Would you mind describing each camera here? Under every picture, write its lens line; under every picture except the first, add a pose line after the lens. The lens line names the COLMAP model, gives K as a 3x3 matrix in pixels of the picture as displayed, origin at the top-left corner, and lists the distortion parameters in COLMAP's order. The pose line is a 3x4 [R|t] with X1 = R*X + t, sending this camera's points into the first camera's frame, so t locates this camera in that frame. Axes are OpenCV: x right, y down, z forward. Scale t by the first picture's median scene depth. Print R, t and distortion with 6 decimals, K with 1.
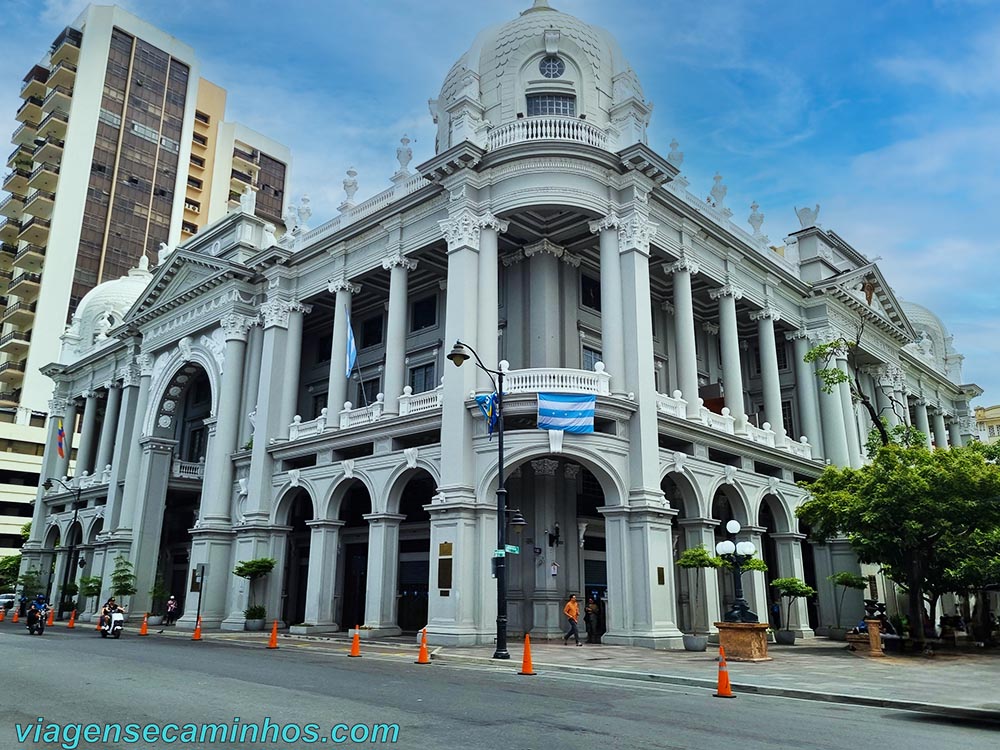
lens RADIAL K [[792.9, 0, 498.5], [0, 792.9, 374.9], [0, 0, 1]] dist [0.006274, 0.000897]
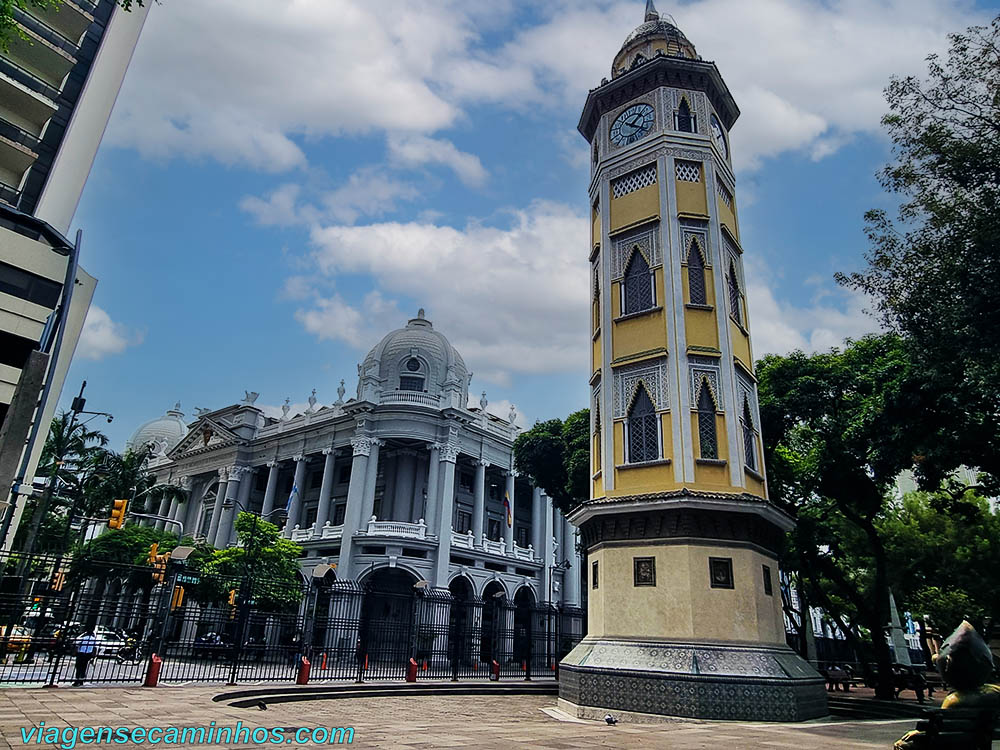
lens RADIAL K [[638.7, 0, 501.0], [0, 638.7, 375.4], [0, 0, 1]] dist [0.002174, 0.000306]
pose [[0.995631, 0.064144, 0.067856, 0.181972], [-0.056122, 0.991877, -0.114152, -0.191763], [-0.074627, 0.109845, 0.991143, -0.613728]]
